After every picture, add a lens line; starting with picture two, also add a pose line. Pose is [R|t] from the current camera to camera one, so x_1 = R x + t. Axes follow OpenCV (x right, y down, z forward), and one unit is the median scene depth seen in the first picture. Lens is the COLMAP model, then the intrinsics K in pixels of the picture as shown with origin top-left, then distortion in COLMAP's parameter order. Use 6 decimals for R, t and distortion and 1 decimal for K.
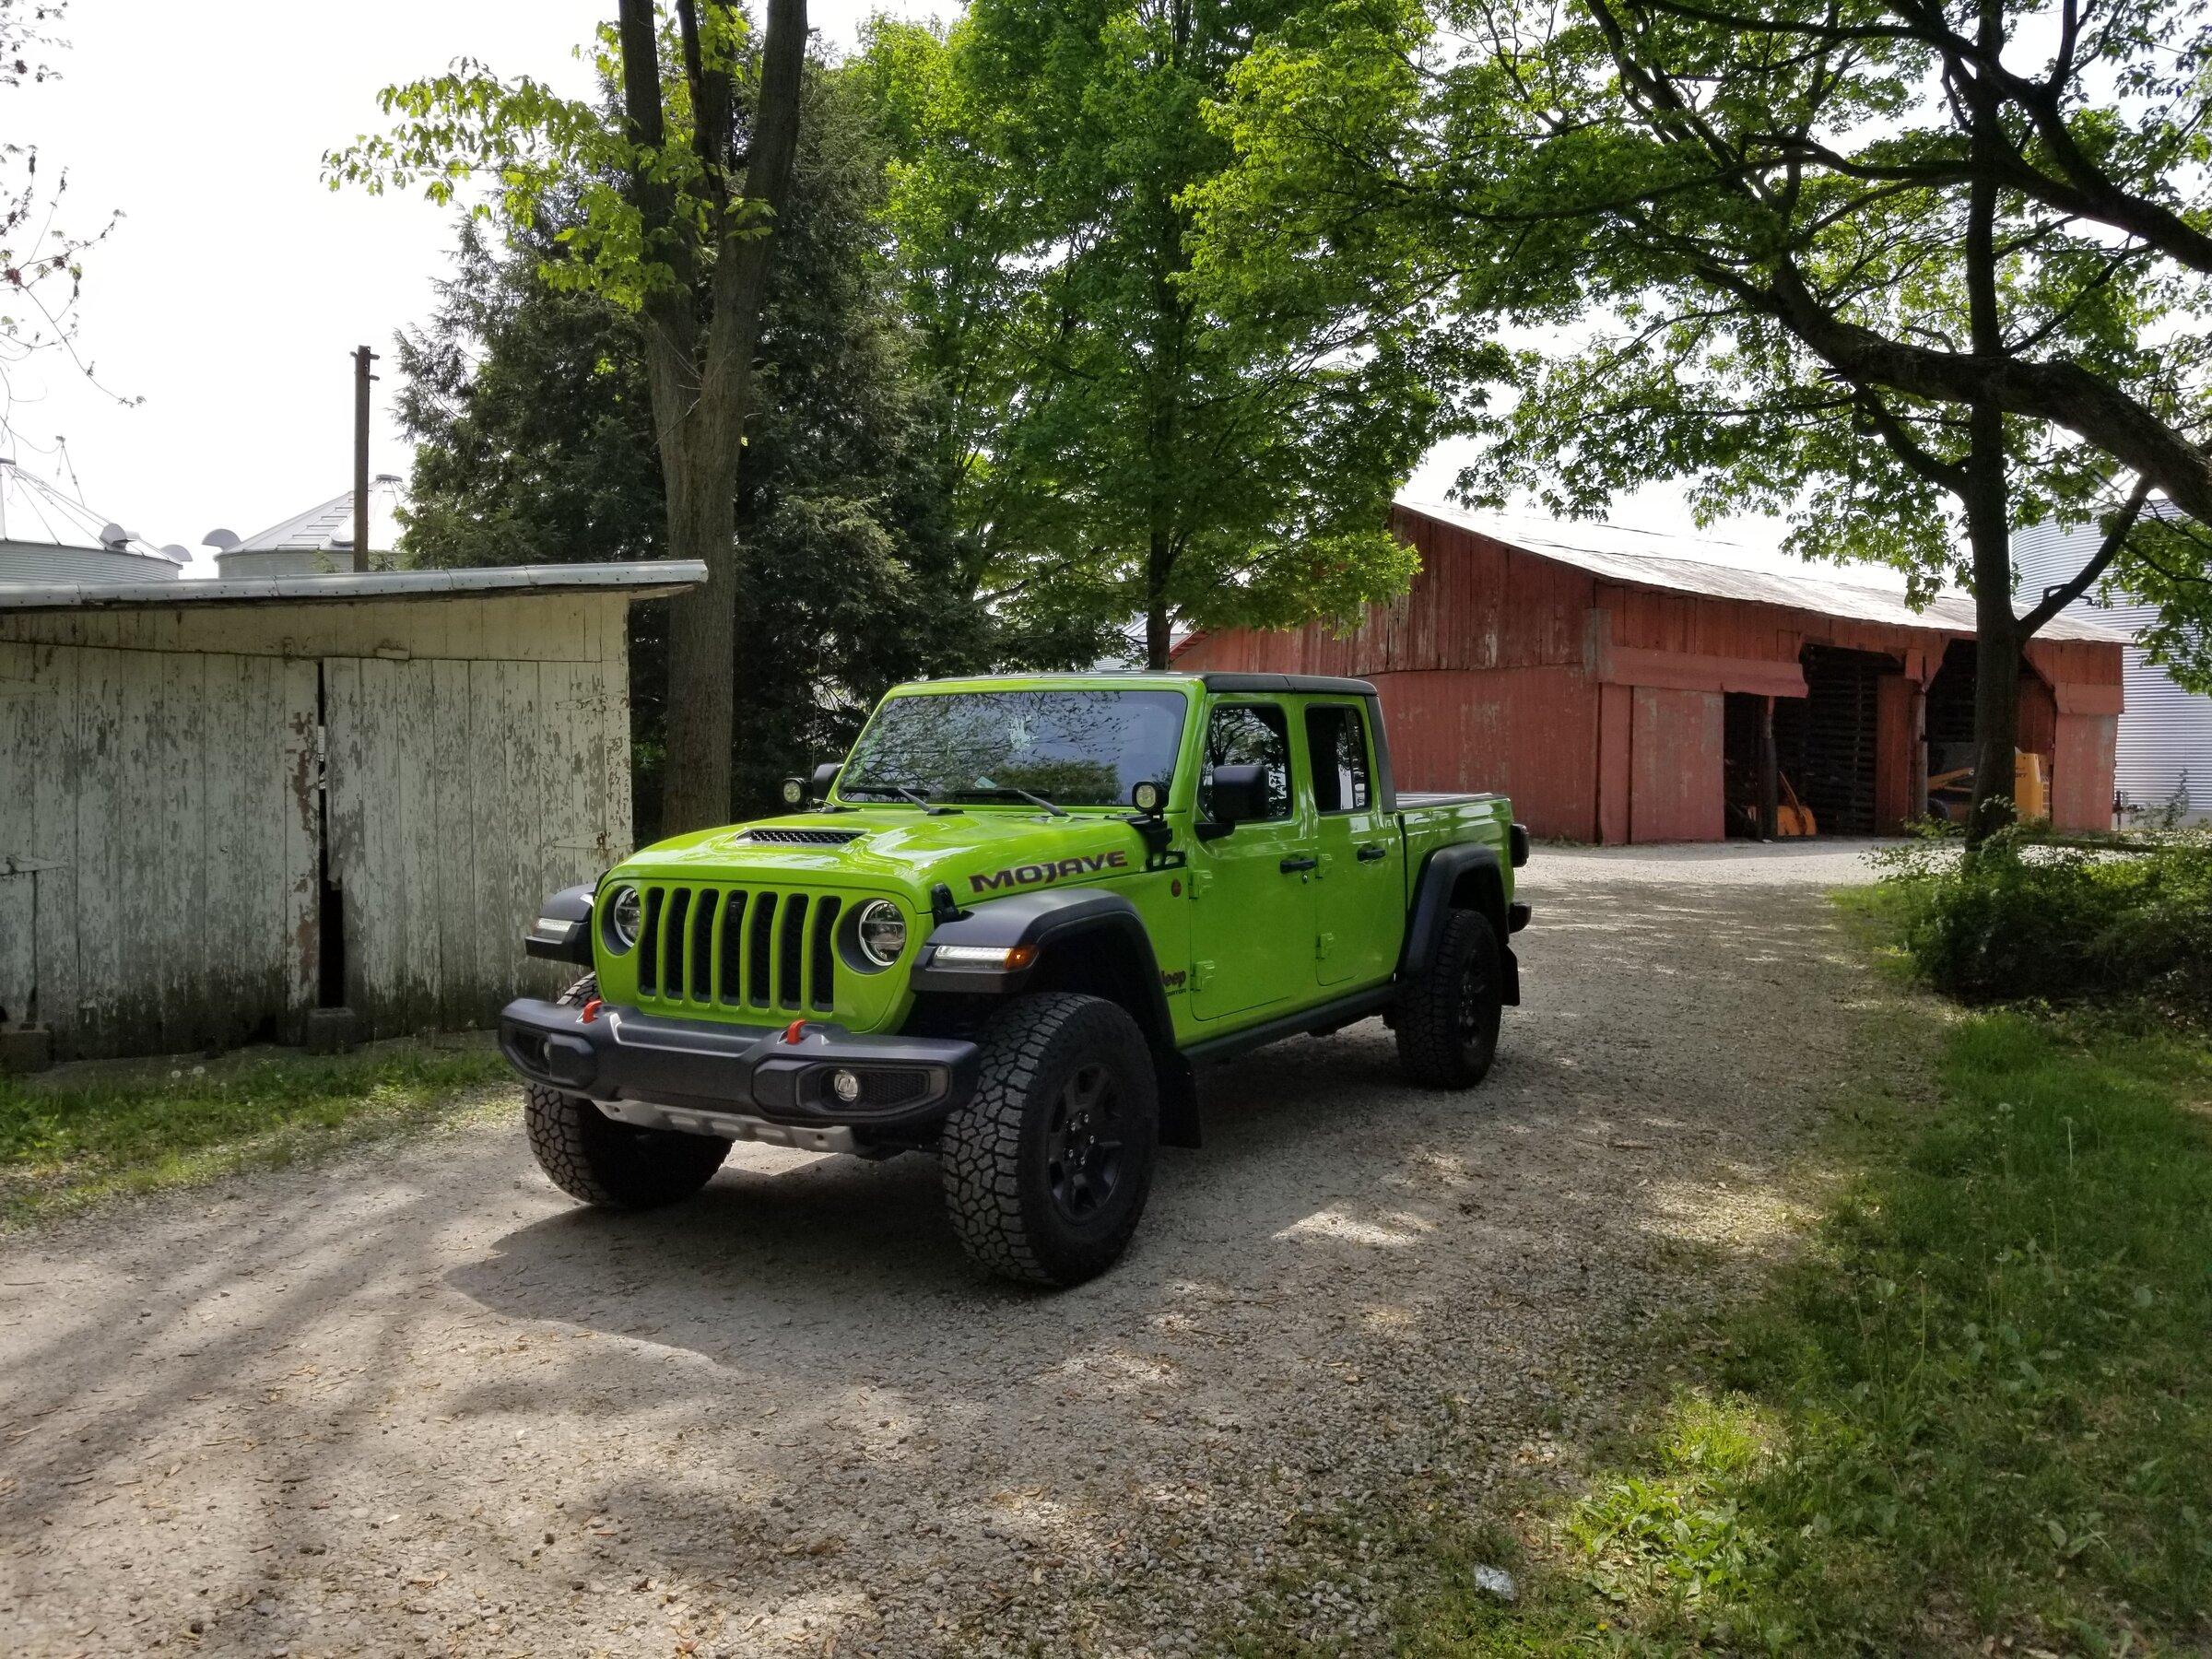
lens RADIAL K [[1706.6, 0, 1071.6], [0, 1706.6, 790.3], [0, 0, 1]] dist [0.074518, -0.111247]
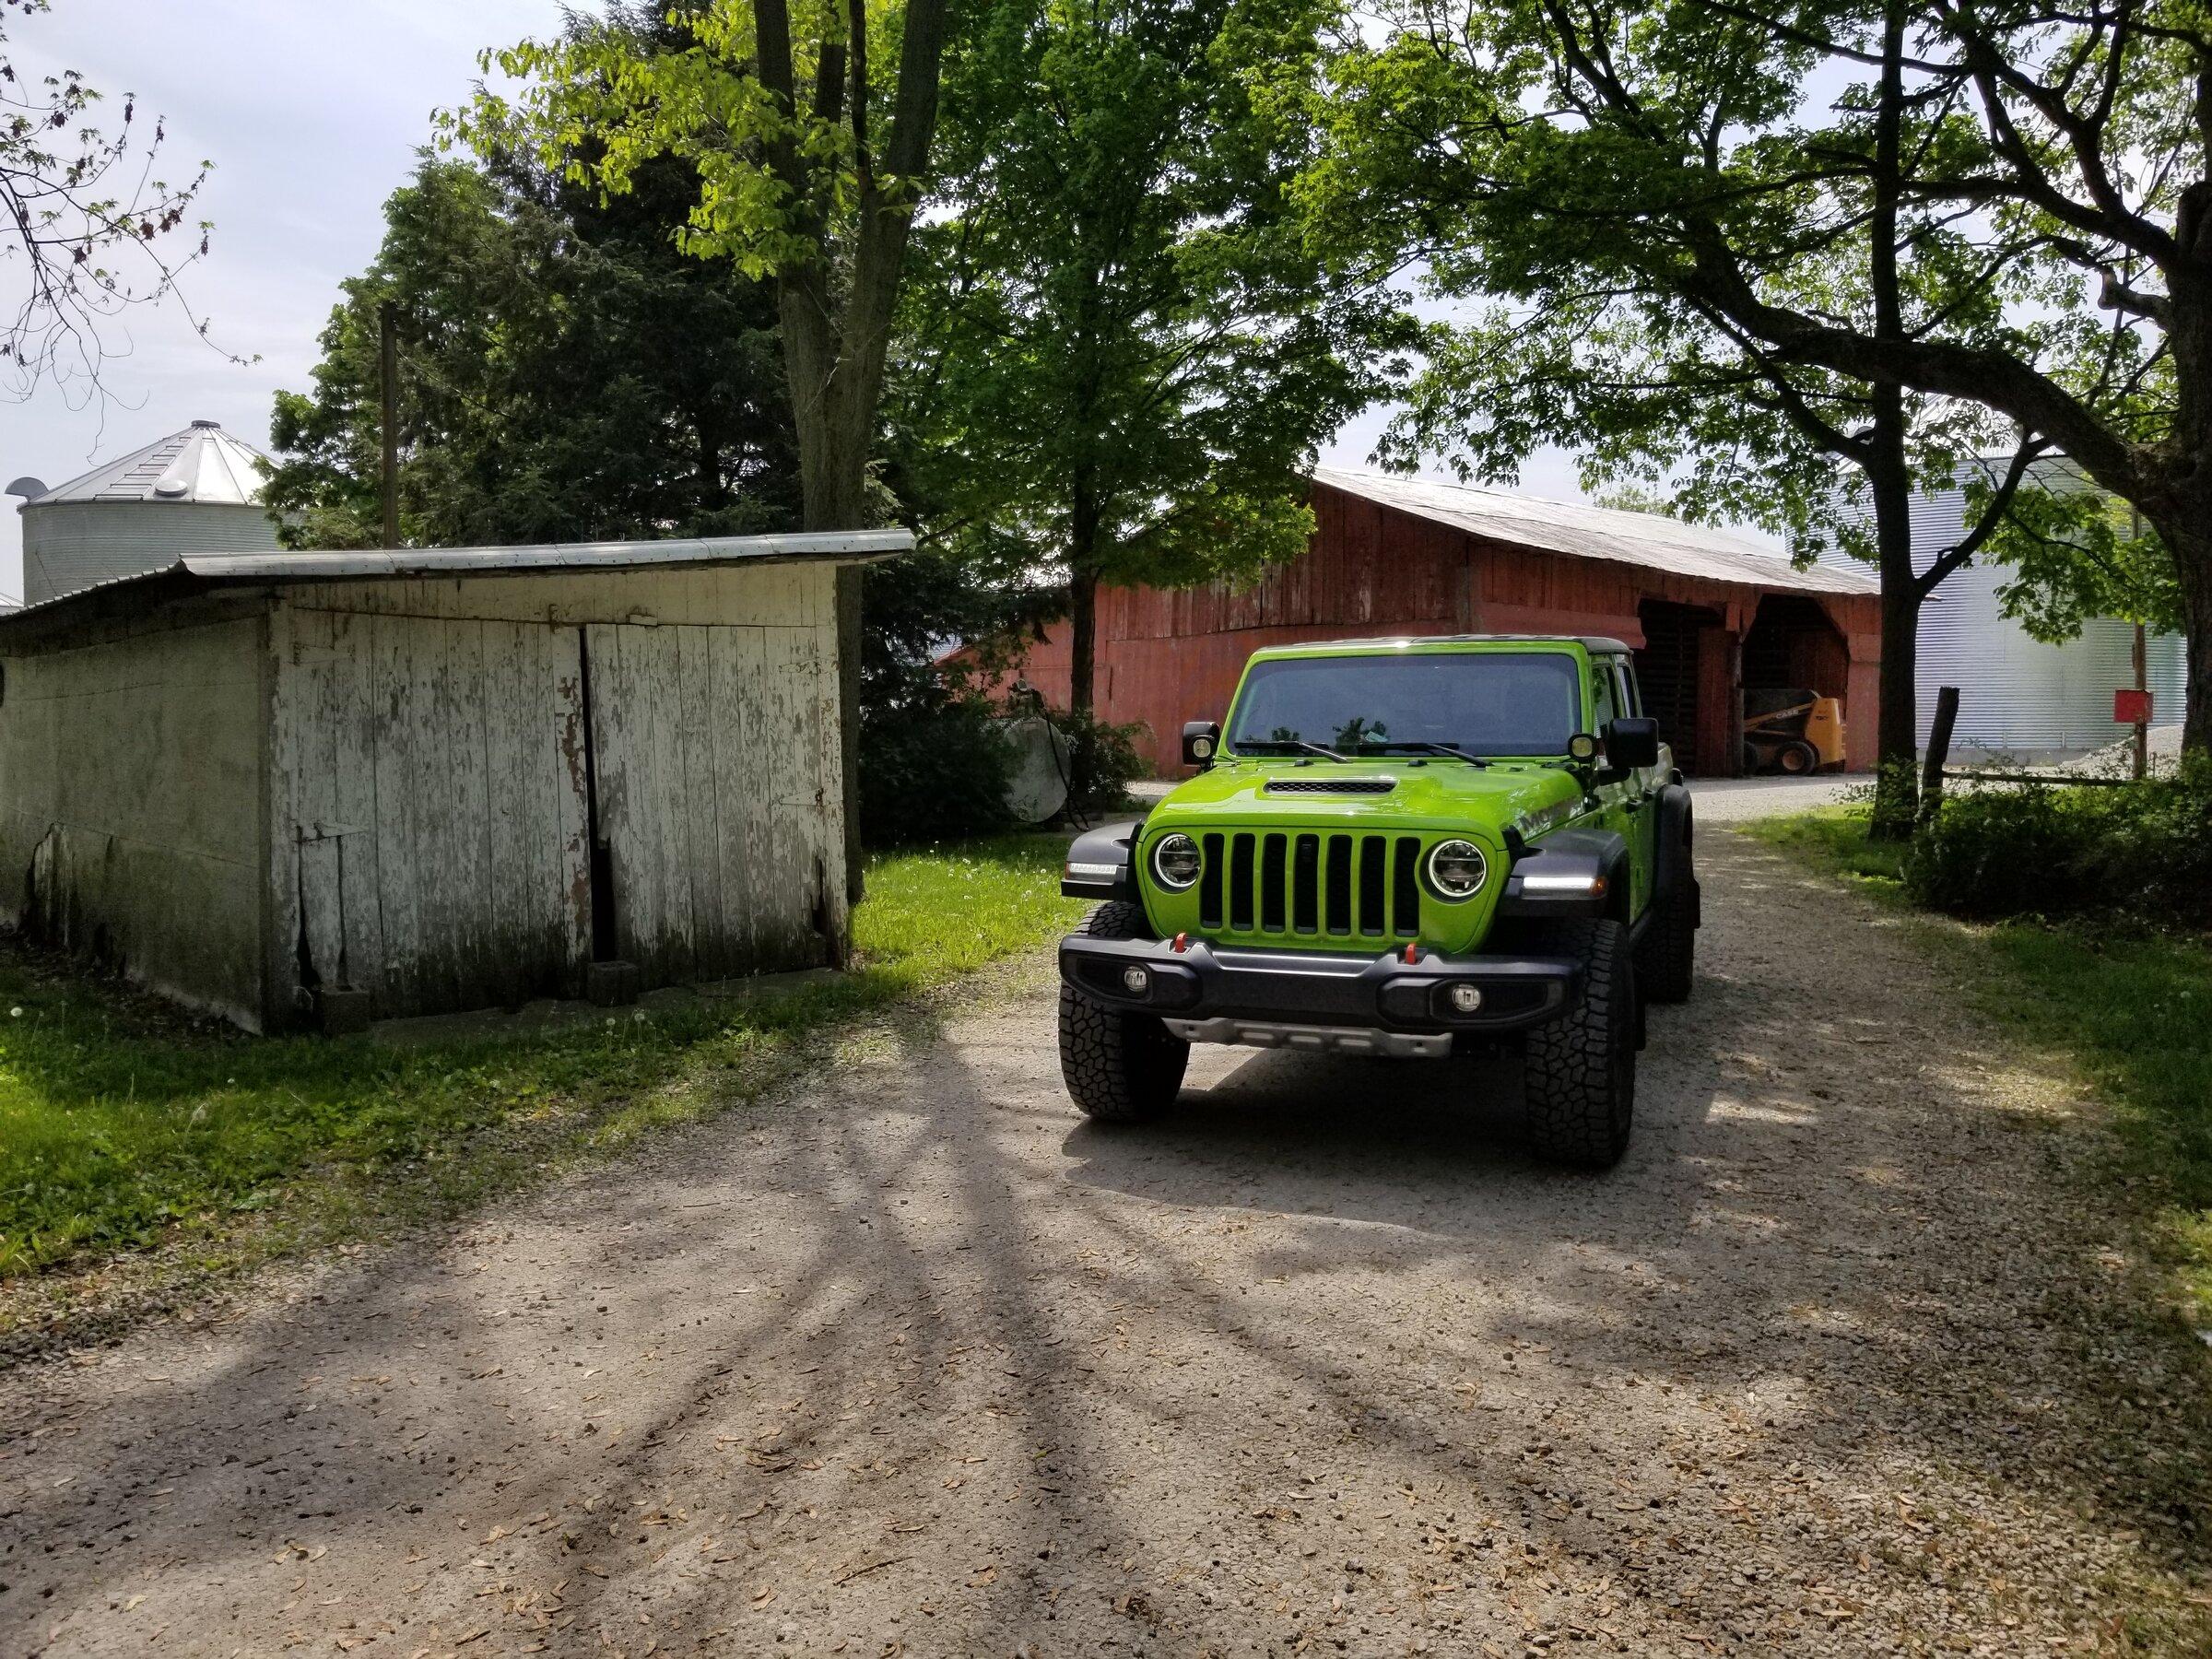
lens RADIAL K [[1699.0, 0, 1069.4], [0, 1699.0, 785.5], [0, 0, 1]] dist [0.117396, -0.203349]
pose [[0.990361, -0.016551, 0.137521, -0.264776], [0.013089, 0.999575, 0.026038, -0.002970], [-0.137893, -0.023987, 0.990157, -0.053655]]
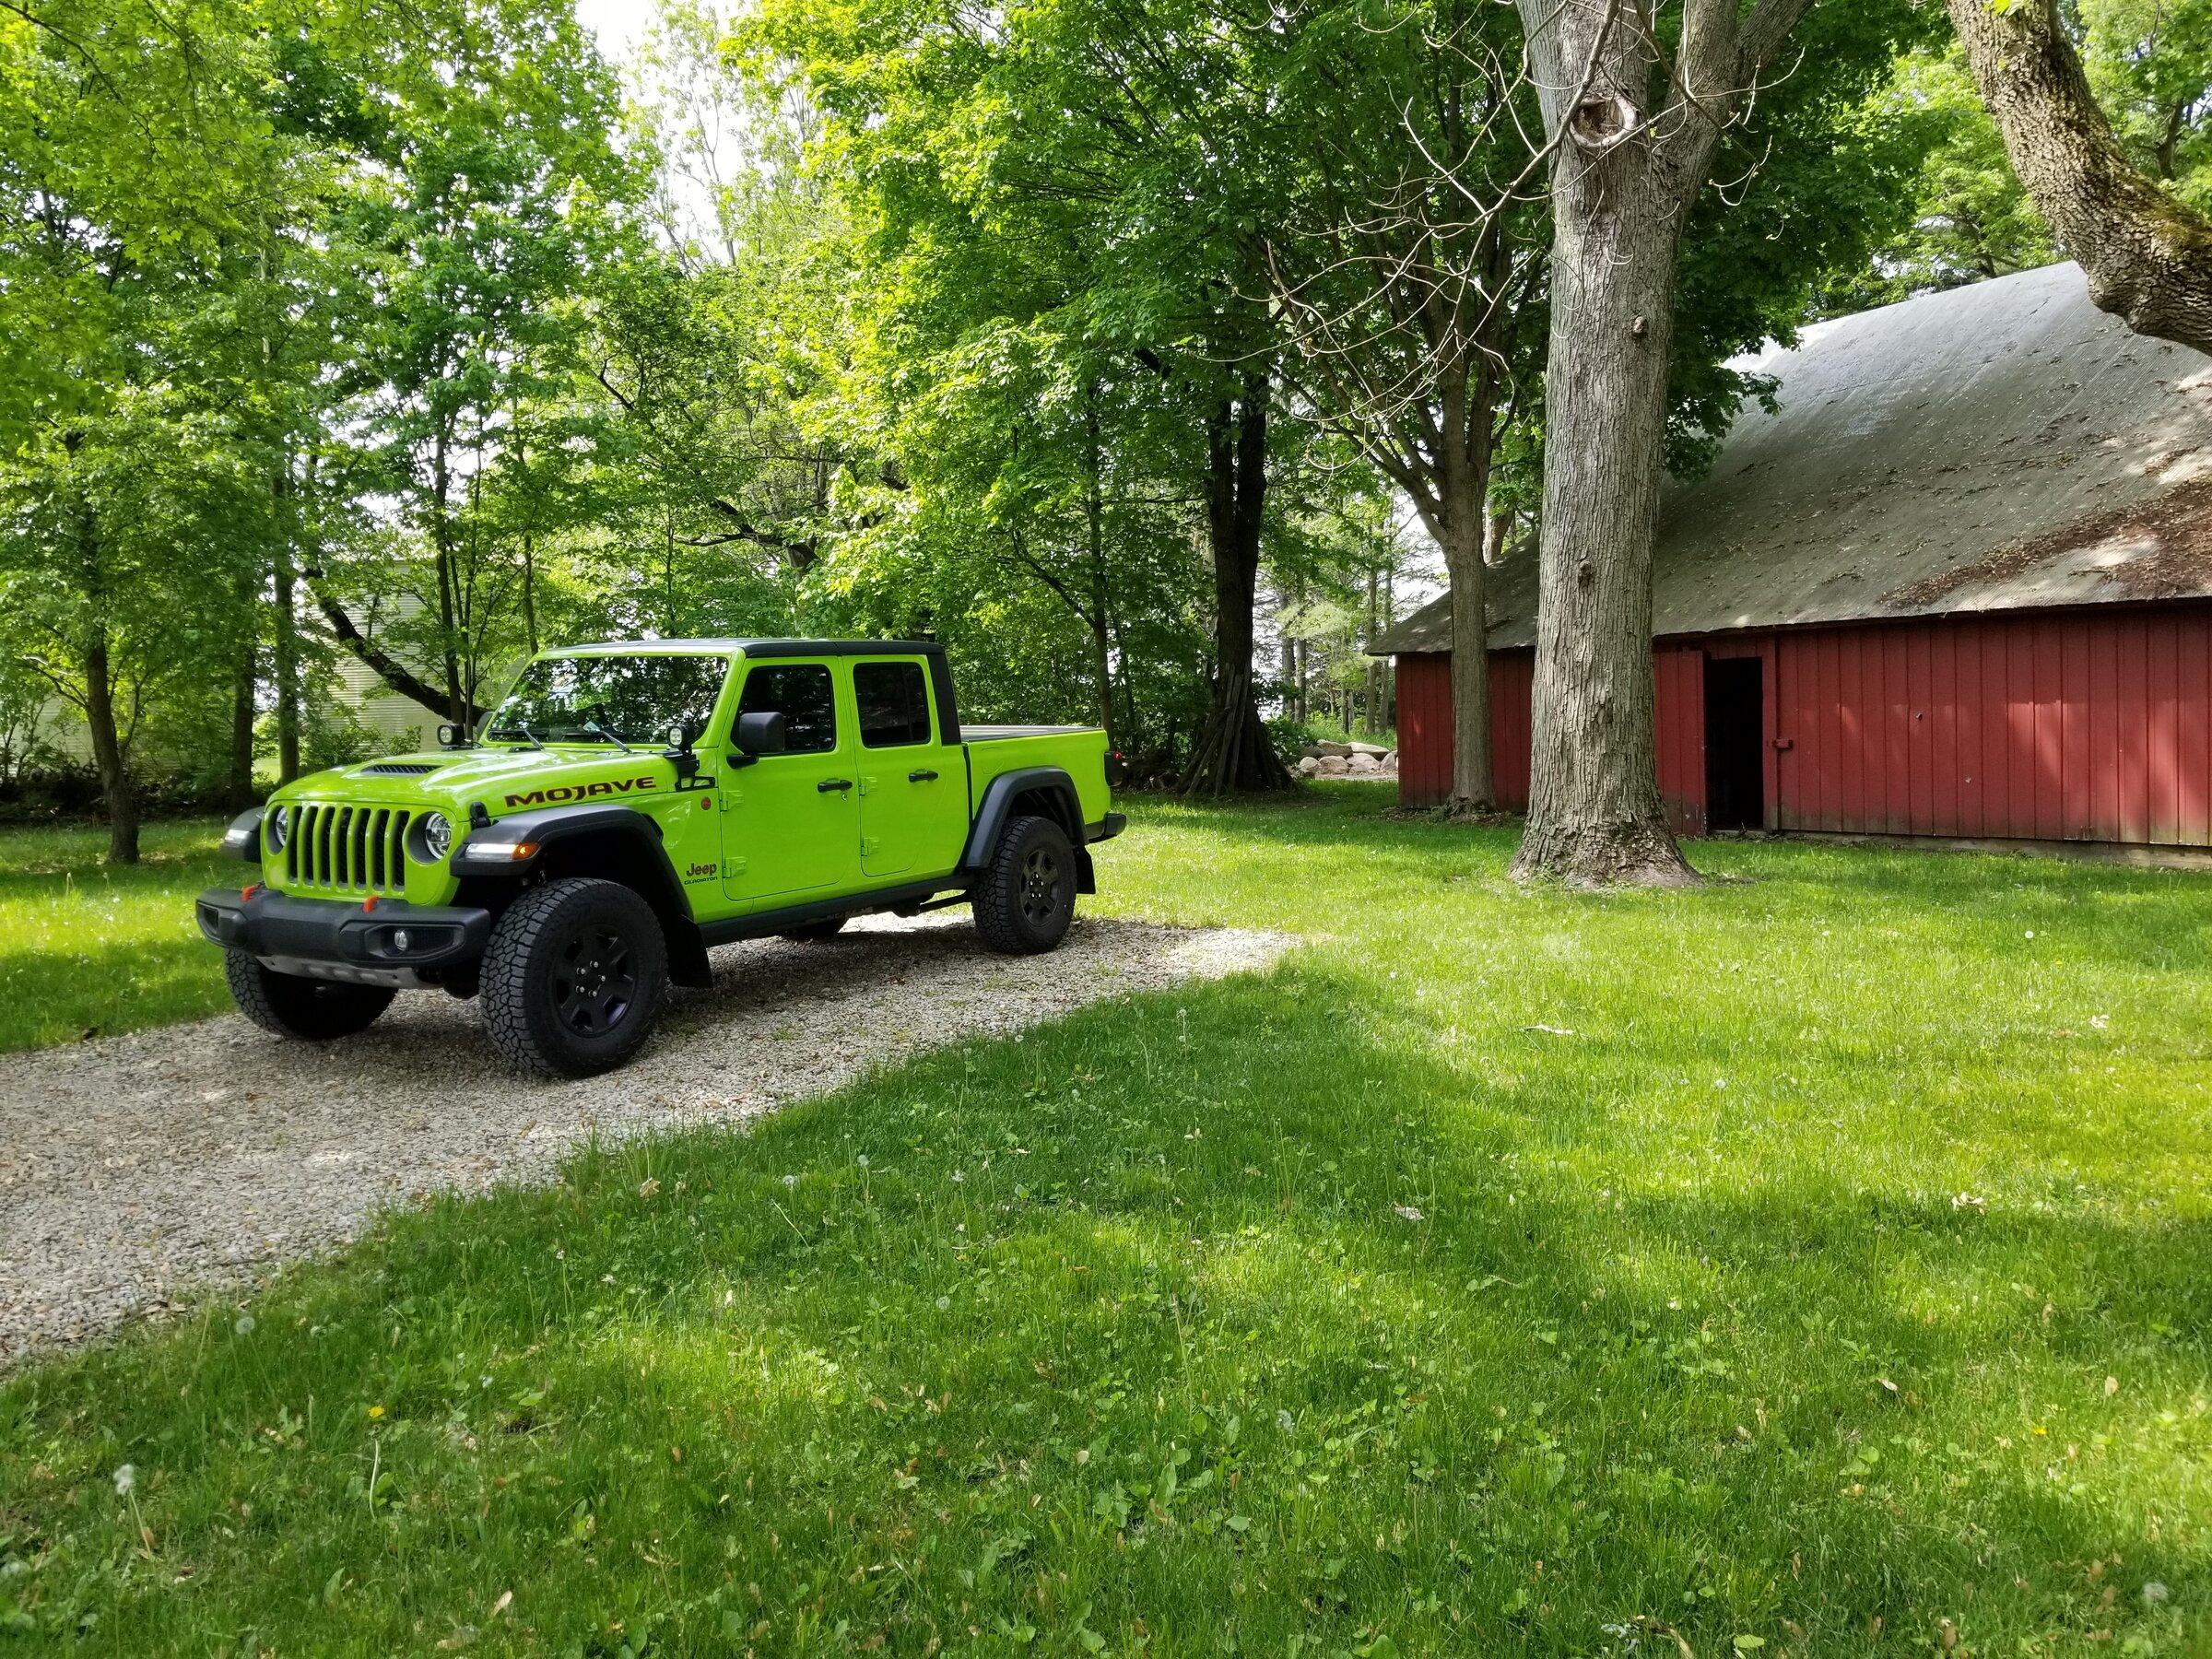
lens RADIAL K [[1699.0, 0, 1069.4], [0, 1699.0, 785.5], [0, 0, 1]] dist [0.117396, -0.203349]
pose [[0.999075, -0.010940, -0.041580, 0.238089], [0.012590, 0.999135, 0.039630, -0.004308], [0.041110, -0.040117, 0.998349, -0.205510]]
